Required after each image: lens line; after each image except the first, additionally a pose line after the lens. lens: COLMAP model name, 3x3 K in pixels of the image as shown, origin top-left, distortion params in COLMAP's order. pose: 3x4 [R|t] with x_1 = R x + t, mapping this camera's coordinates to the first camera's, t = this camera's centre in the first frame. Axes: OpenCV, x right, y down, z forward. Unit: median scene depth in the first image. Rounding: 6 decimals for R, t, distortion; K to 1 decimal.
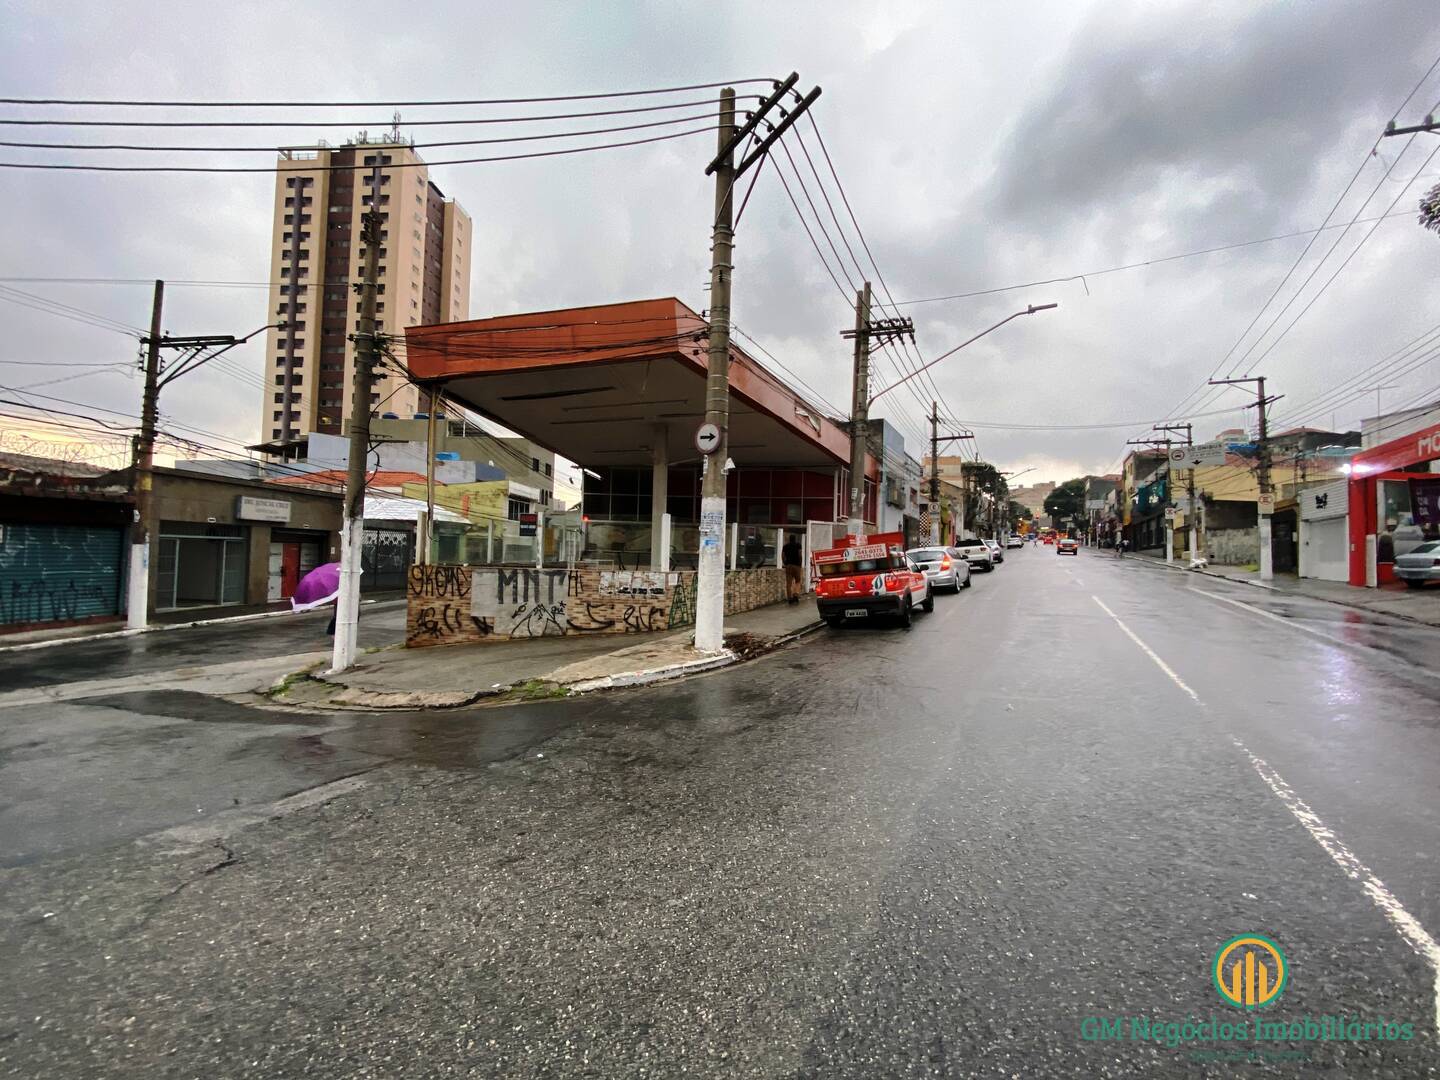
lens RADIAL K [[574.4, 0, 720.0], [0, 574.4, 540.0], [0, 0, 1]] dist [0.008483, -0.016511]
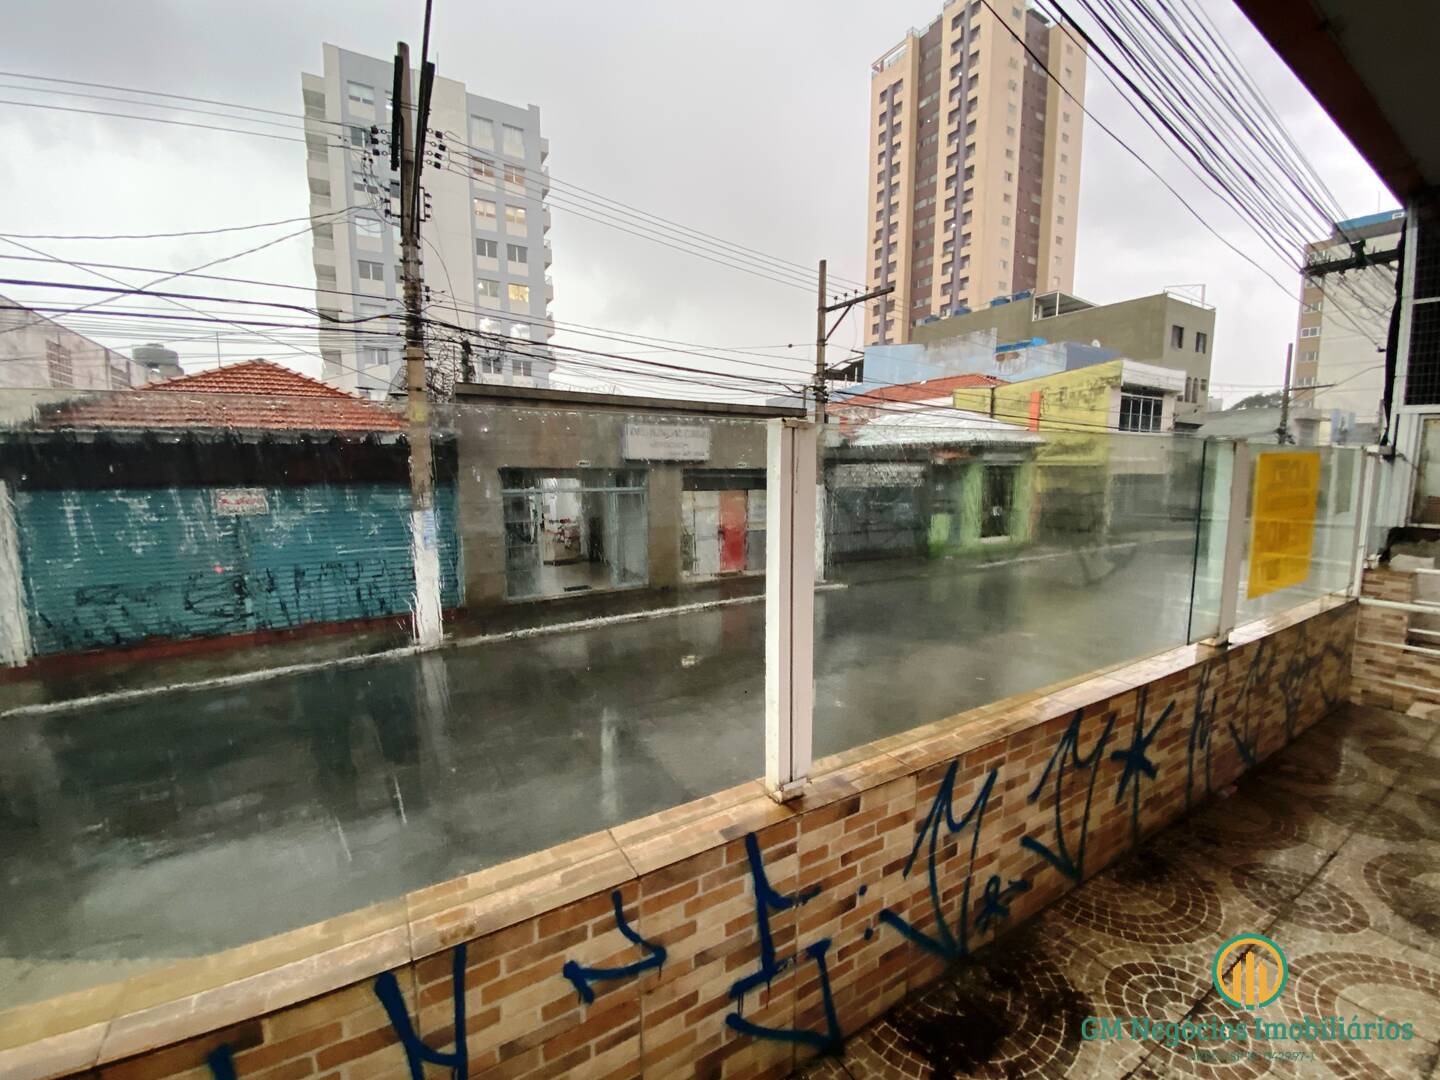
lens RADIAL K [[574.4, 0, 720.0], [0, 574.4, 540.0], [0, 0, 1]] dist [0.008483, -0.016511]
pose [[0.567030, 0.078595, -0.819939, -0.136307], [0.034491, 0.992299, 0.118969, -0.011109], [0.822974, -0.095739, 0.559953, 0.401830]]
